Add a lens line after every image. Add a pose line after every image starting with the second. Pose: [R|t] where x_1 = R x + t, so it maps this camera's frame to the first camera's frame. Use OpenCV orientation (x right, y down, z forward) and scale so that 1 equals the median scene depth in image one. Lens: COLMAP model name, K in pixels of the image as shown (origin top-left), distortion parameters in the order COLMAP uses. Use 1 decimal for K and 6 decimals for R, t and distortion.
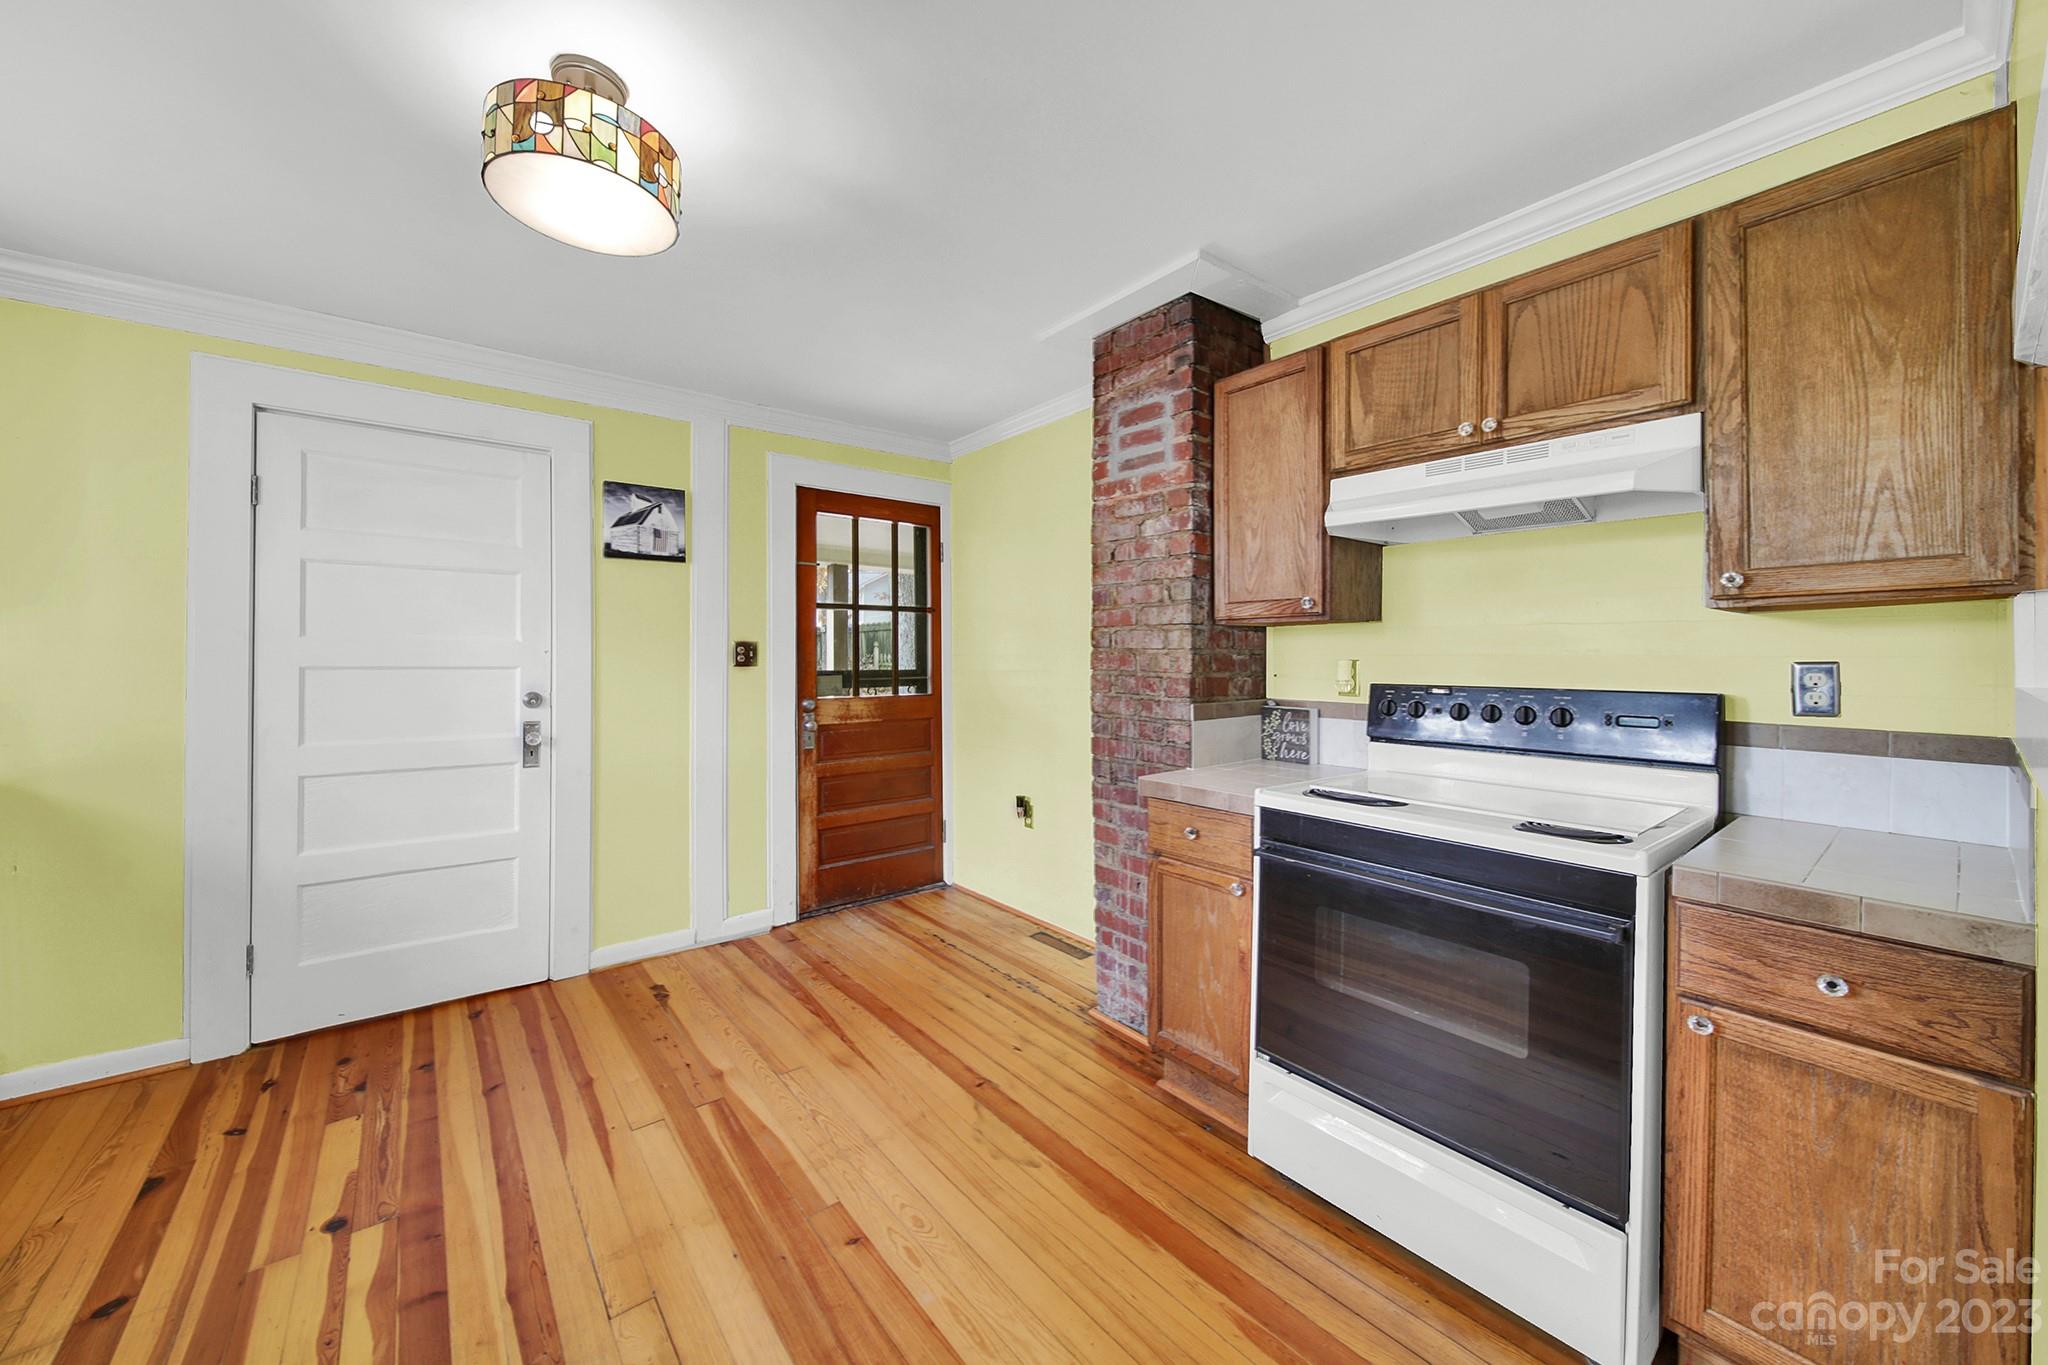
lens RADIAL K [[745.9, 0, 1022.2], [0, 745.9, 659.6], [0, 0, 1]] dist [0.001128, 0.000132]
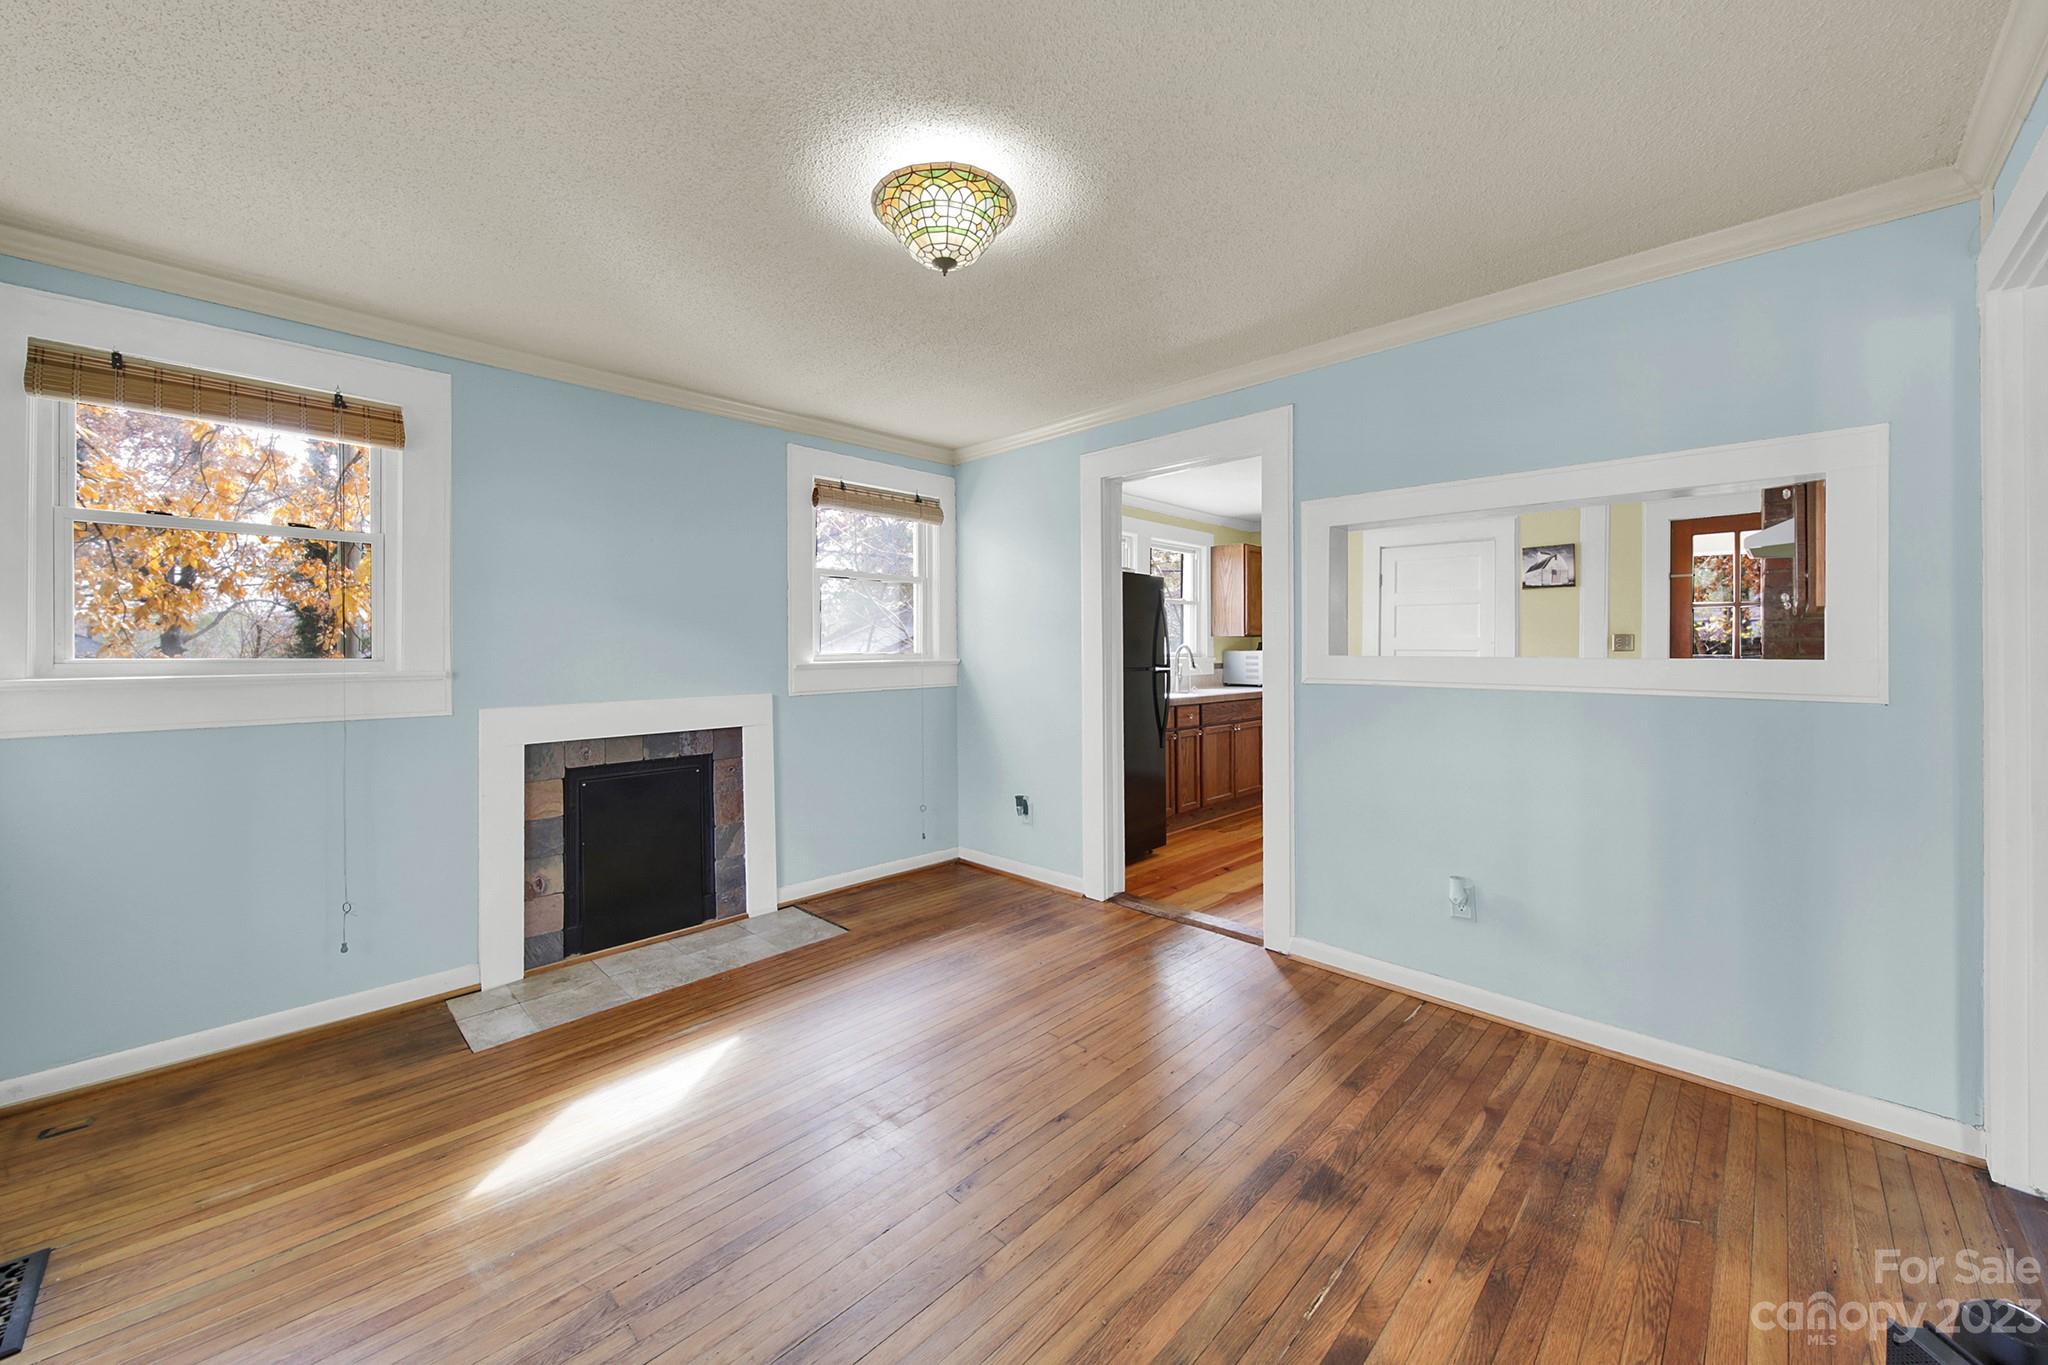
lens RADIAL K [[766.9, 0, 1011.0], [0, 766.9, 656.2], [0, 0, 1]] dist [0.000453, -0.000011]
pose [[0.113503, 0.011282, -0.993474, 1.427370], [-0.001377, 0.999936, 0.011198, 0.004572], [0.993537, 0.000097, 0.113512, -0.547095]]
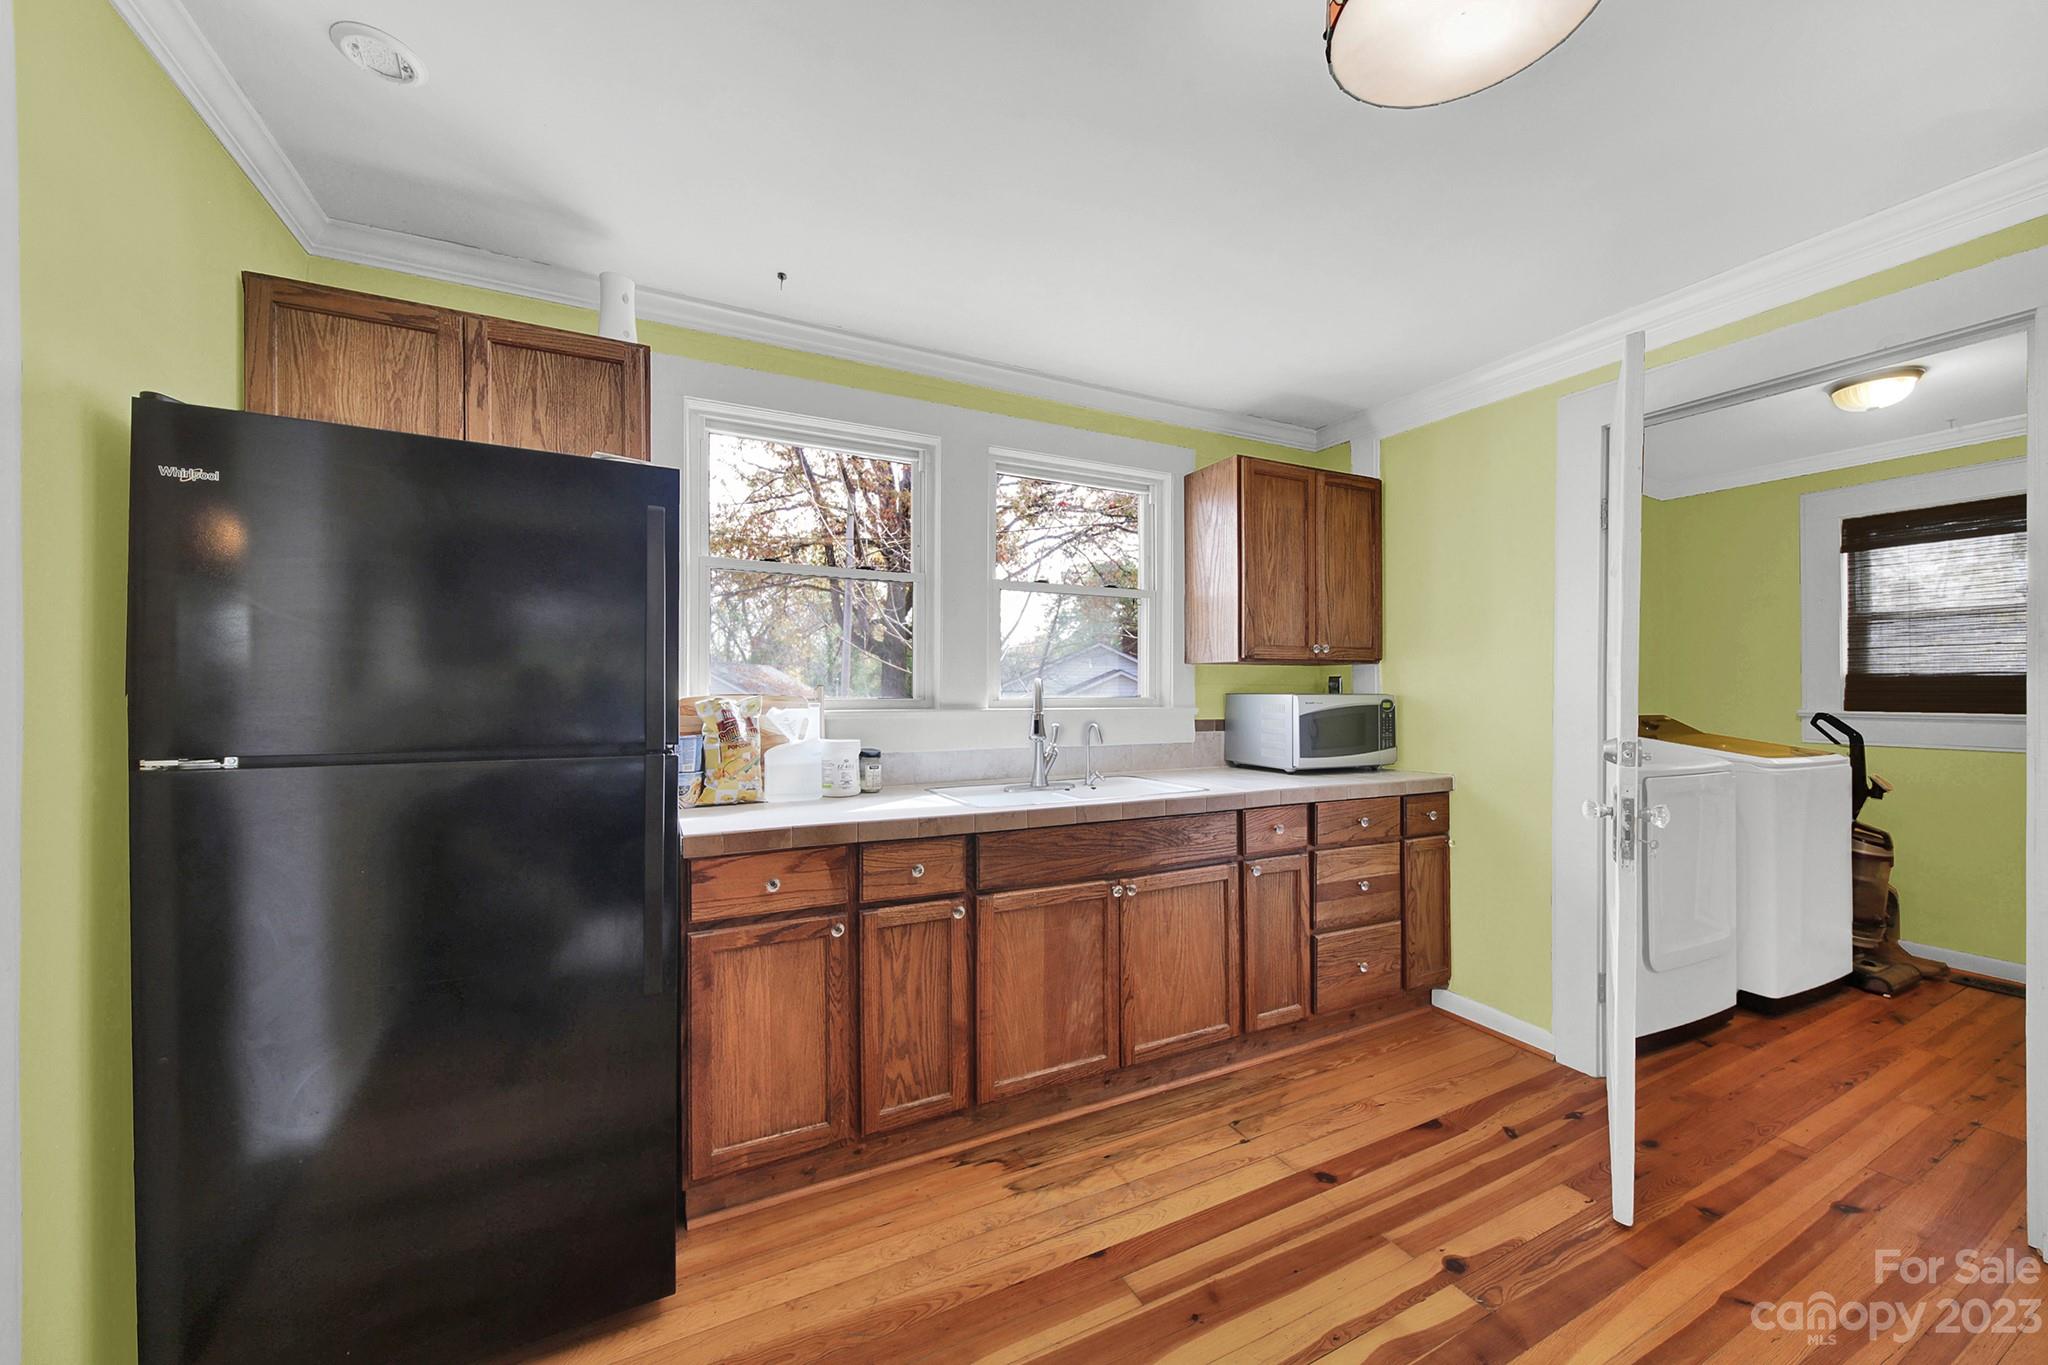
lens RADIAL K [[755.3, 0, 1036.1], [0, 755.3, 686.7], [0, 0, 1]] dist [0.000731, -0.000056]
pose [[-0.196423, 0.004766, -0.980508, 0.112439], [-0.010959, 0.999915, 0.007056, -0.002381], [0.980458, 0.012132, -0.196354, 0.460657]]
